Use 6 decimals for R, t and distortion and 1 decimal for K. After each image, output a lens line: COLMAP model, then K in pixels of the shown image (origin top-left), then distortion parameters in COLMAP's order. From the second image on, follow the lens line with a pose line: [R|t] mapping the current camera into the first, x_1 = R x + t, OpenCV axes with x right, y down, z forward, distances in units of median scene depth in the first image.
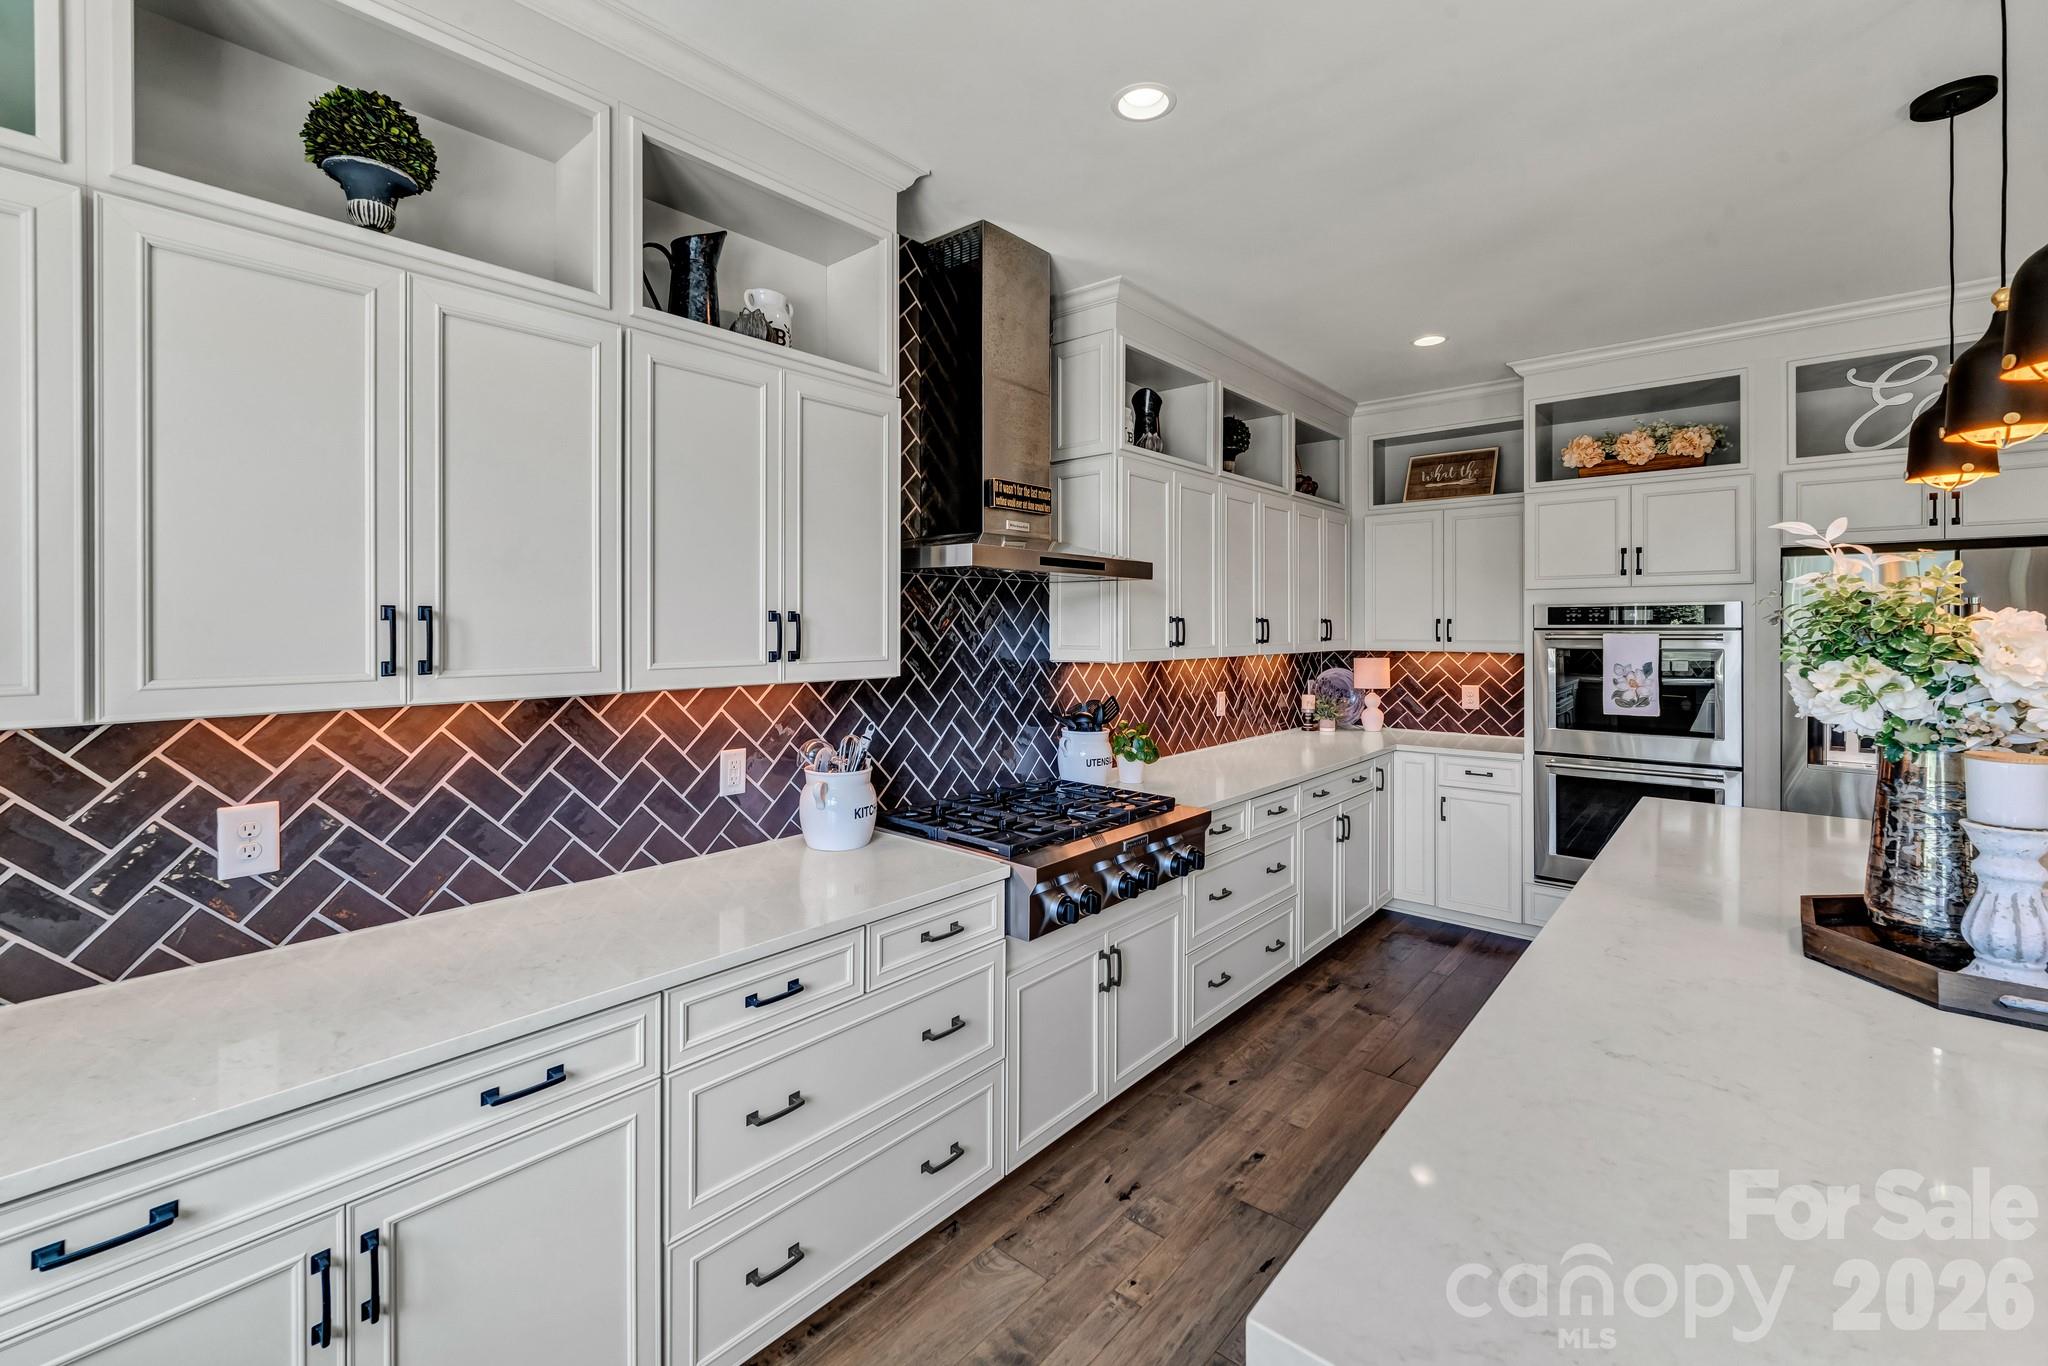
lens RADIAL K [[876.2, 0, 999.1], [0, 876.2, 620.5], [0, 0, 1]] dist [-0.008821, 0.000423]
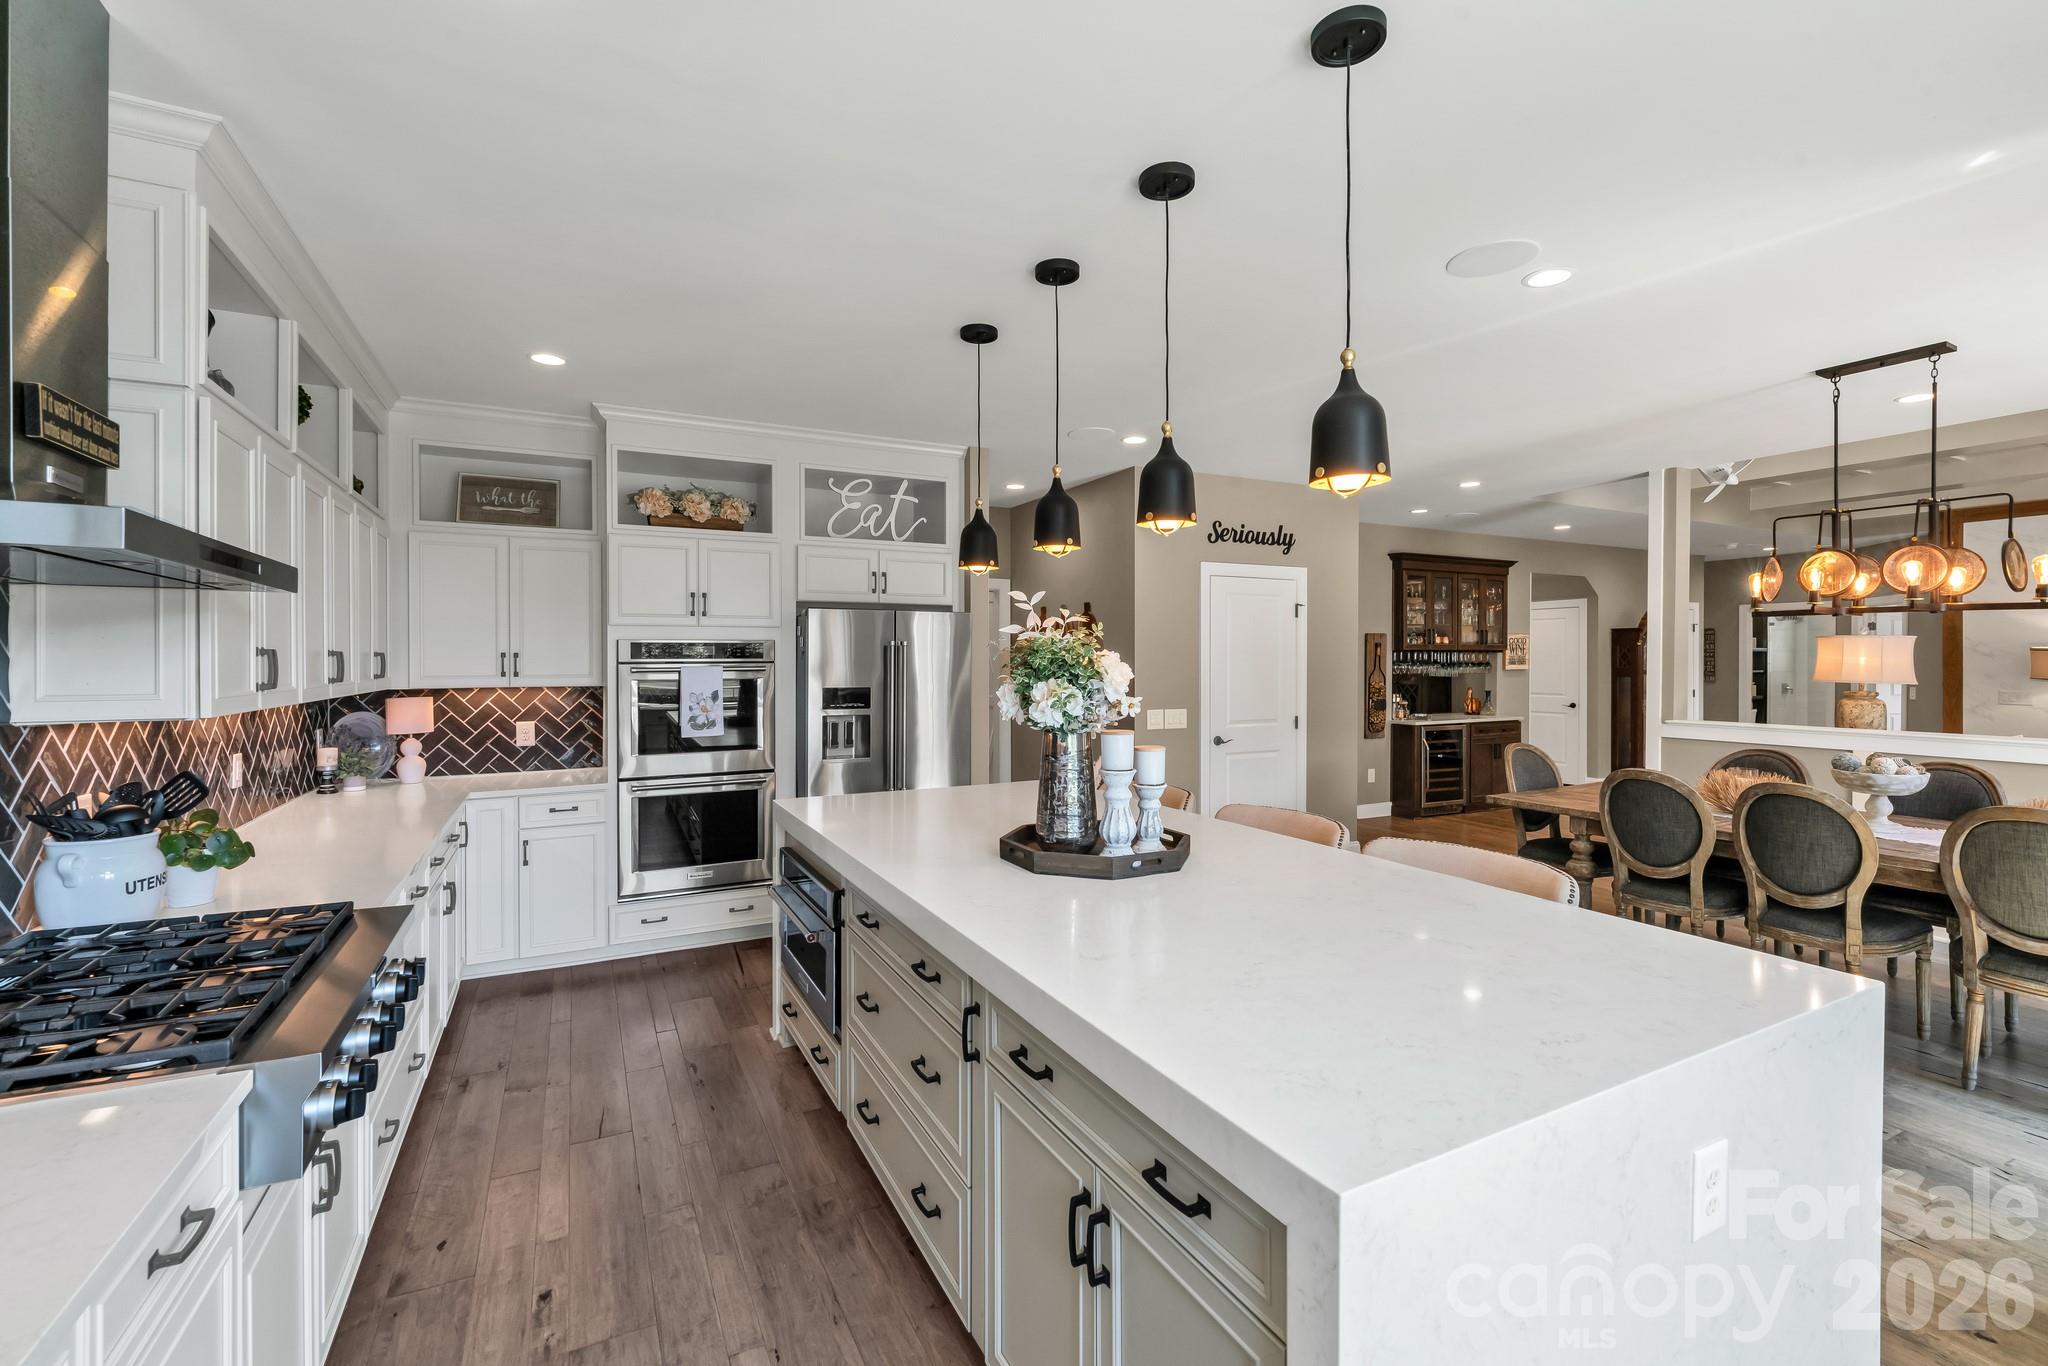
lens RADIAL K [[876.2, 0, 1016.9], [0, 876.2, 654.9], [0, 0, 1]] dist [-0.008821, 0.000423]
pose [[0.355478, 0.004174, 0.934675, -0.219844], [-0.004413, 0.999986, -0.002787, 0.001086], [-0.934674, -0.003134, 0.355491, 0.194972]]
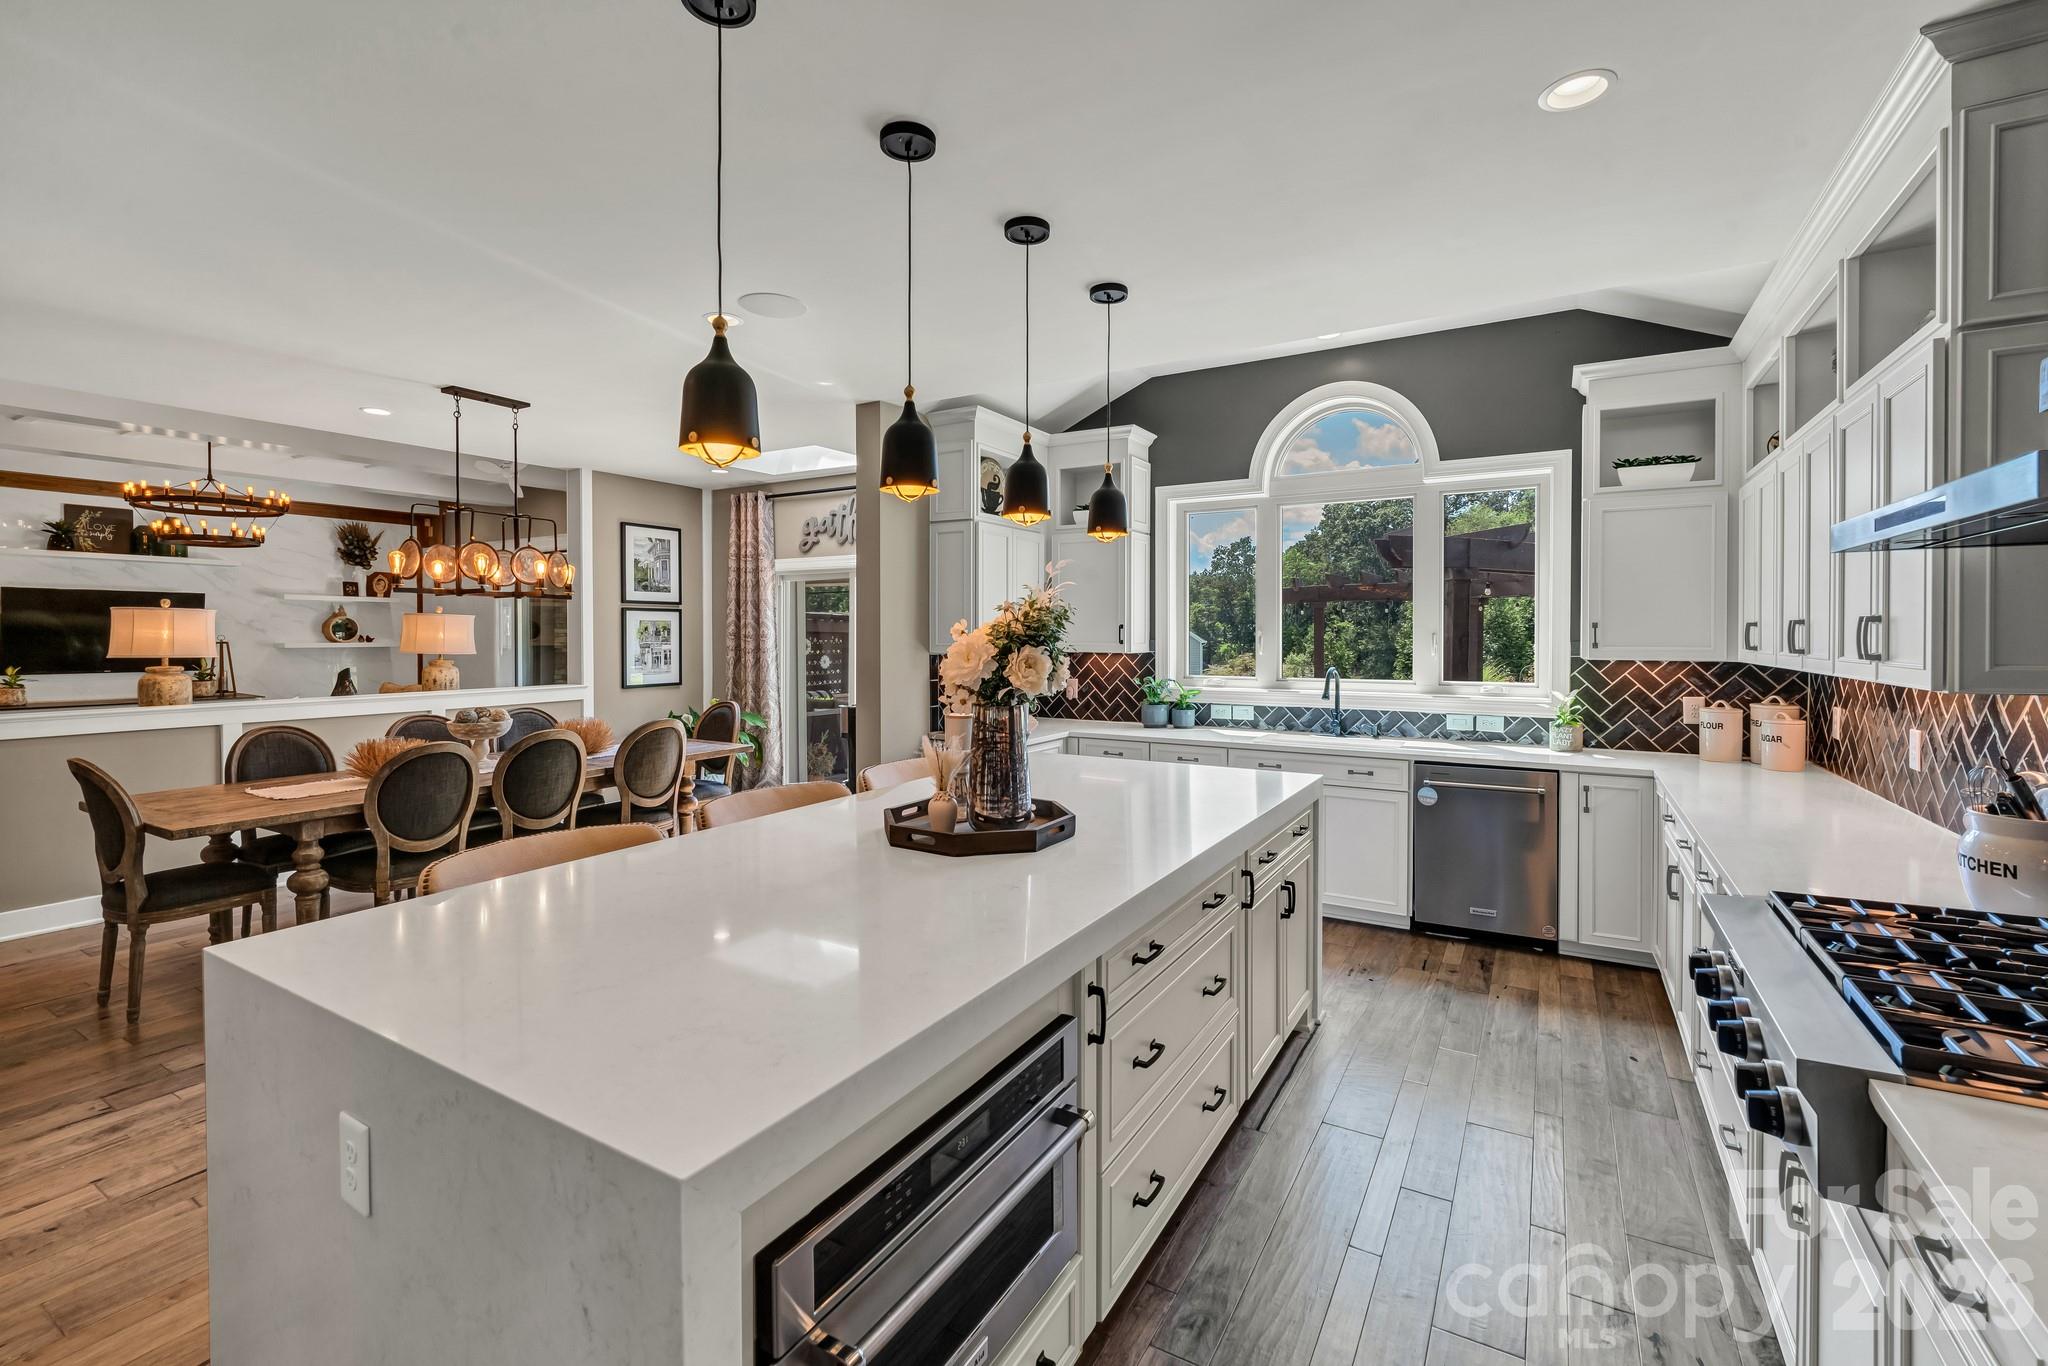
lens RADIAL K [[876.2, 0, 1017.3], [0, 876.2, 647.7], [0, 0, 1]] dist [-0.008821, 0.000423]
pose [[-0.979963, 0.004378, -0.199132, 0.532228], [0.001803, 0.999912, 0.013108, 0.007208], [0.199172, 0.012486, -0.979885, 1.027399]]
